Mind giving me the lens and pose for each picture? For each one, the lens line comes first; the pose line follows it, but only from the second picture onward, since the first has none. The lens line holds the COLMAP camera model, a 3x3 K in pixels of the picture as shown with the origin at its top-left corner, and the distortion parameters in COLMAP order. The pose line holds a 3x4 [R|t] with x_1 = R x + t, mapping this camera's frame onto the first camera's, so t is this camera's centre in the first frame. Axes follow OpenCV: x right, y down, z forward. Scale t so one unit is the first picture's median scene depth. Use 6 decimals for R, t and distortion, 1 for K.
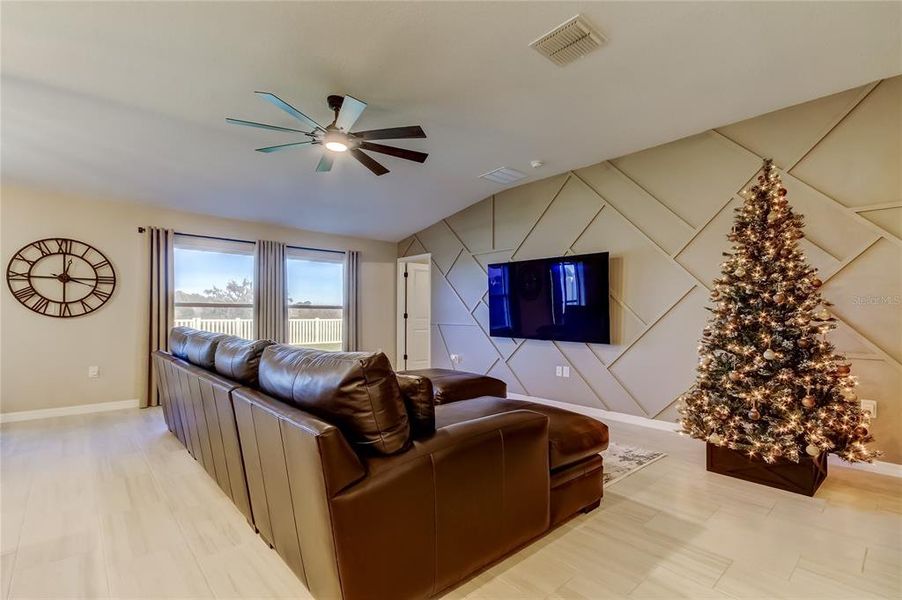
lens RADIAL K [[420.4, 0, 451.6], [0, 420.4, 308.5], [0, 0, 1]] dist [0.012973, -0.000114]
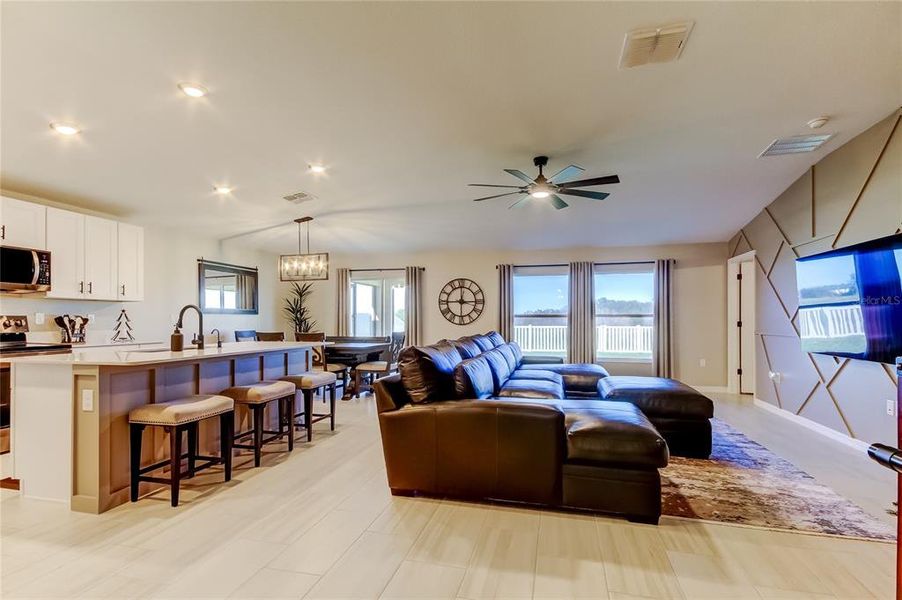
lens RADIAL K [[420.4, 0, 454.0], [0, 420.4, 304.8], [0, 0, 1]] dist [0.012973, -0.000114]
pose [[0.548273, -0.036467, -0.835504, 0.470004], [0.014114, 0.999310, -0.034354, -0.001161], [0.836180, 0.007043, 0.548409, 0.044768]]
